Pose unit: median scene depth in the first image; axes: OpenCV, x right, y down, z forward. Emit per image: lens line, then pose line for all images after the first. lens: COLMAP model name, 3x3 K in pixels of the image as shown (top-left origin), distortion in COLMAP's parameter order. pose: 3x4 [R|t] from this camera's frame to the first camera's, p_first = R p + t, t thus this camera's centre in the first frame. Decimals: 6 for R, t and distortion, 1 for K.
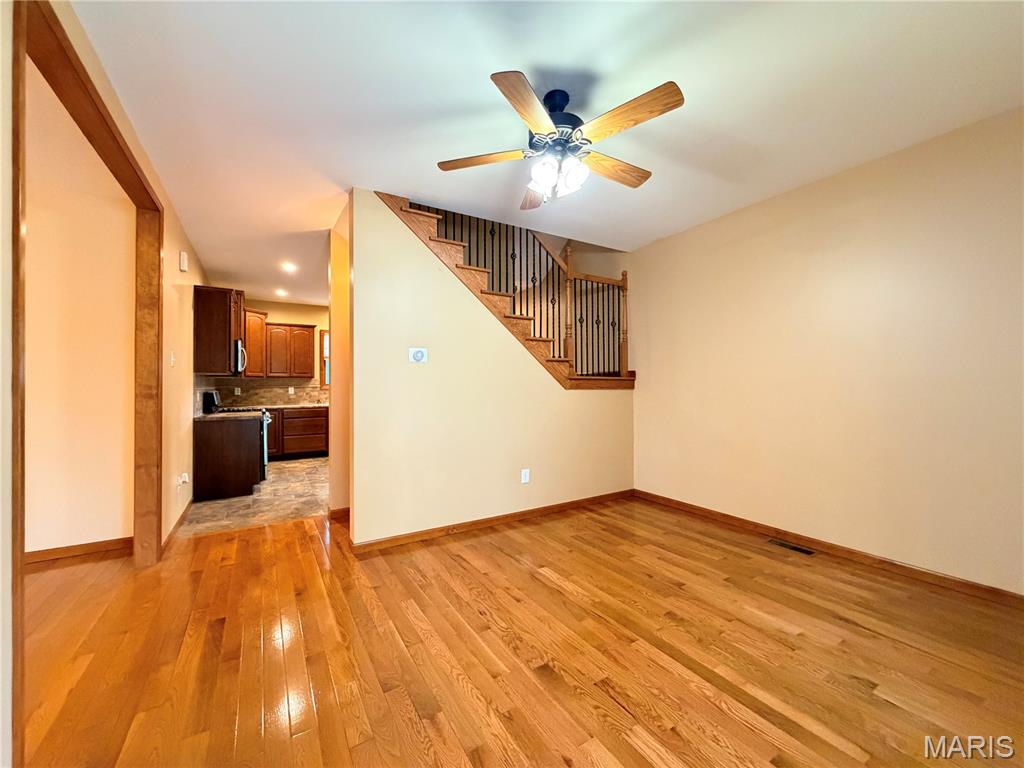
lens RADIAL K [[408.9, 0, 509.1], [0, 408.9, 383.3], [0, 0, 1]] dist [0.000093, 0.000378]
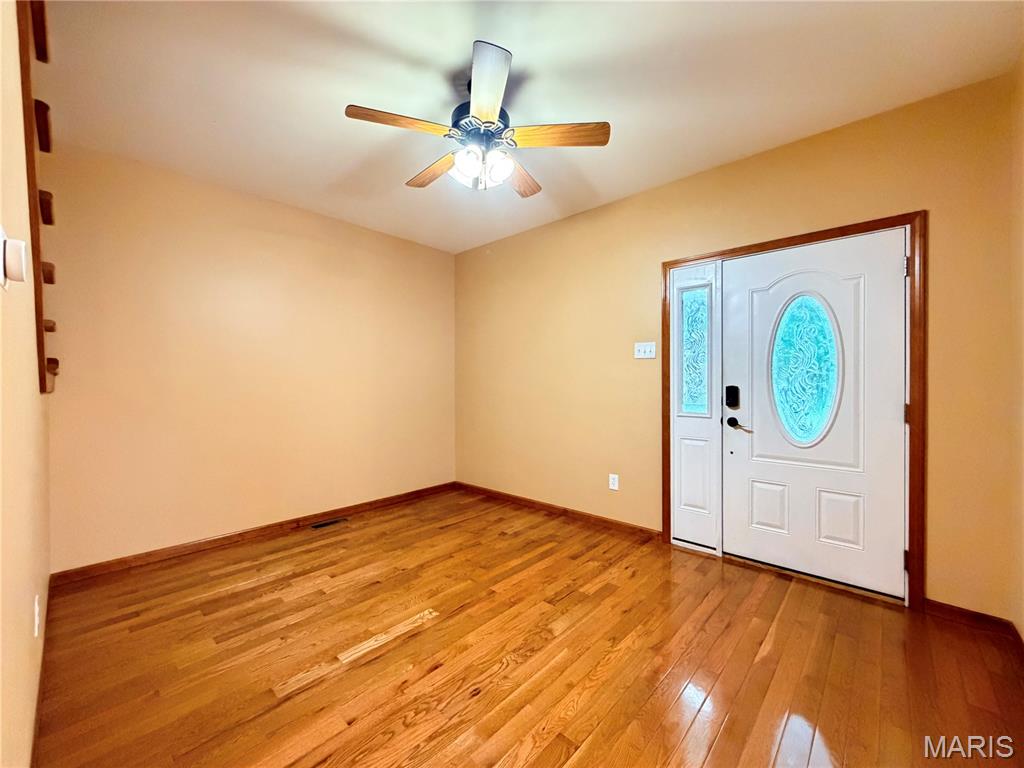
lens RADIAL K [[408.9, 0, 509.1], [0, 408.9, 383.3], [0, 0, 1]] dist [0.000093, 0.000378]
pose [[-0.274556, 0.004911, 0.961558, -0.637353], [-0.002236, 0.999981, -0.005746, 0.007467], [-0.961568, -0.003728, -0.274540, 0.921349]]
